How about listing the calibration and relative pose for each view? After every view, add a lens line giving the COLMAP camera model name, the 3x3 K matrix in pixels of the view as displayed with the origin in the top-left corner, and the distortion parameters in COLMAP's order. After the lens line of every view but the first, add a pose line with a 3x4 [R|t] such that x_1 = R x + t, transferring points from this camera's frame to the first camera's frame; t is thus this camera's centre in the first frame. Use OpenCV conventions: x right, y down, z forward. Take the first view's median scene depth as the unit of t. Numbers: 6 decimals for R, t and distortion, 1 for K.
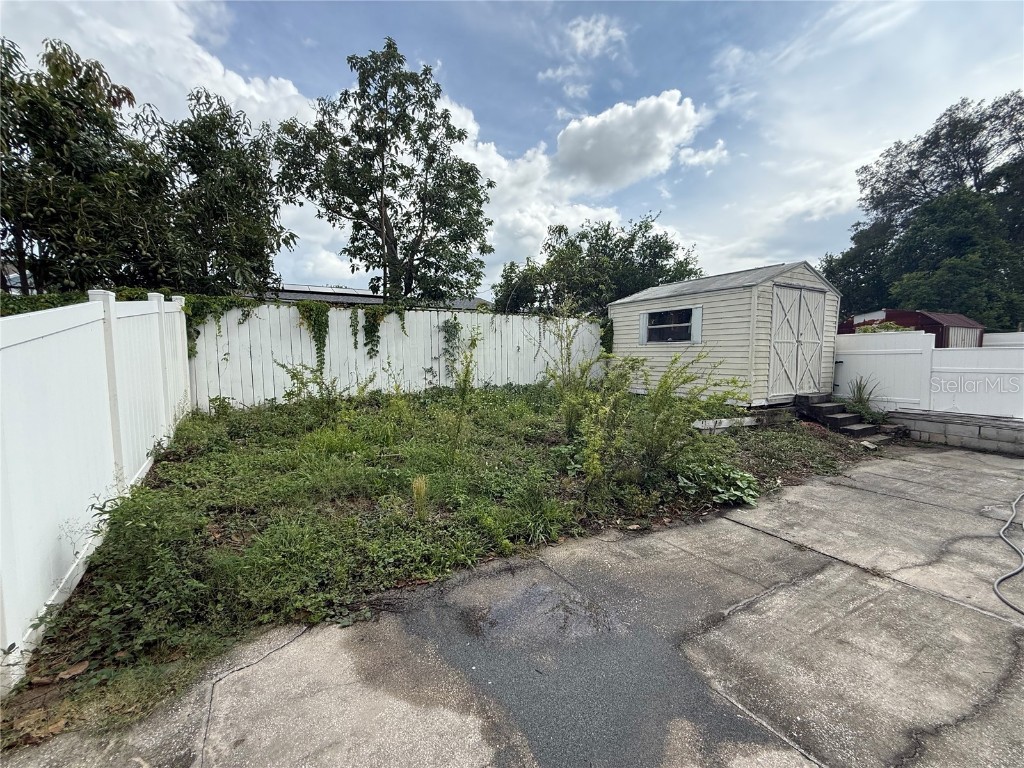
lens RADIAL K [[408.7, 0, 512.8], [0, 408.7, 386.2], [0, 0, 1]] dist [0.000362, 0.000143]
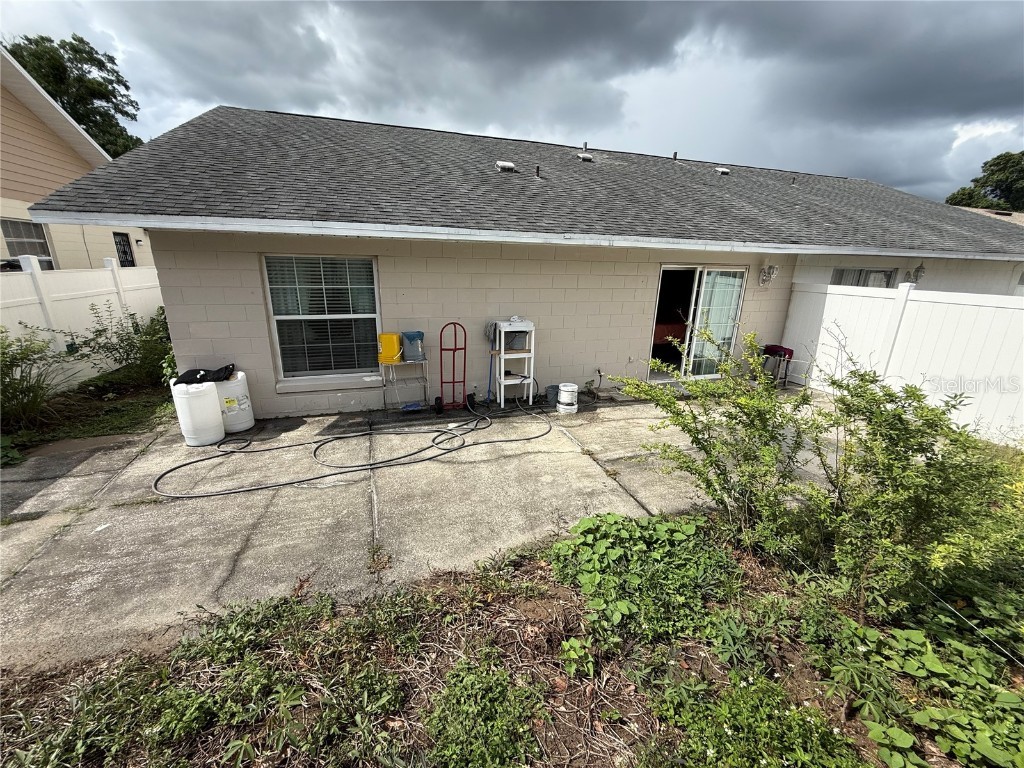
lens RADIAL K [[408.7, 0, 511.8], [0, 408.7, 382.6], [0, 0, 1]] dist [0.000362, 0.000143]
pose [[-0.977584, -0.086346, 0.192026, 0.569705], [-0.009480, 0.929164, 0.369546, -0.220446], [-0.210333, 0.359442, -0.909154, 1.502897]]
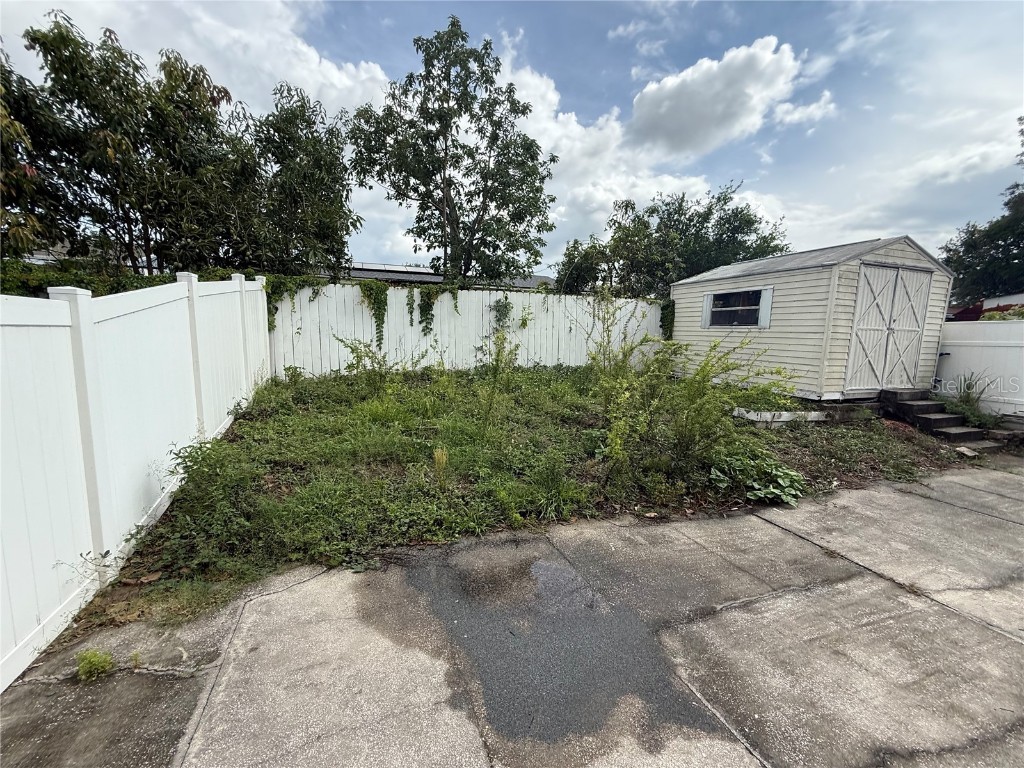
lens RADIAL K [[408.7, 0, 510.9], [0, 408.7, 387.4], [0, 0, 1]] dist [0.000362, 0.000143]
pose [[0.984223, 0.047855, -0.170337, 0.093784], [-0.038744, 0.997655, 0.056419, -0.003999], [0.172638, -0.048929, 0.983769, -0.012276]]
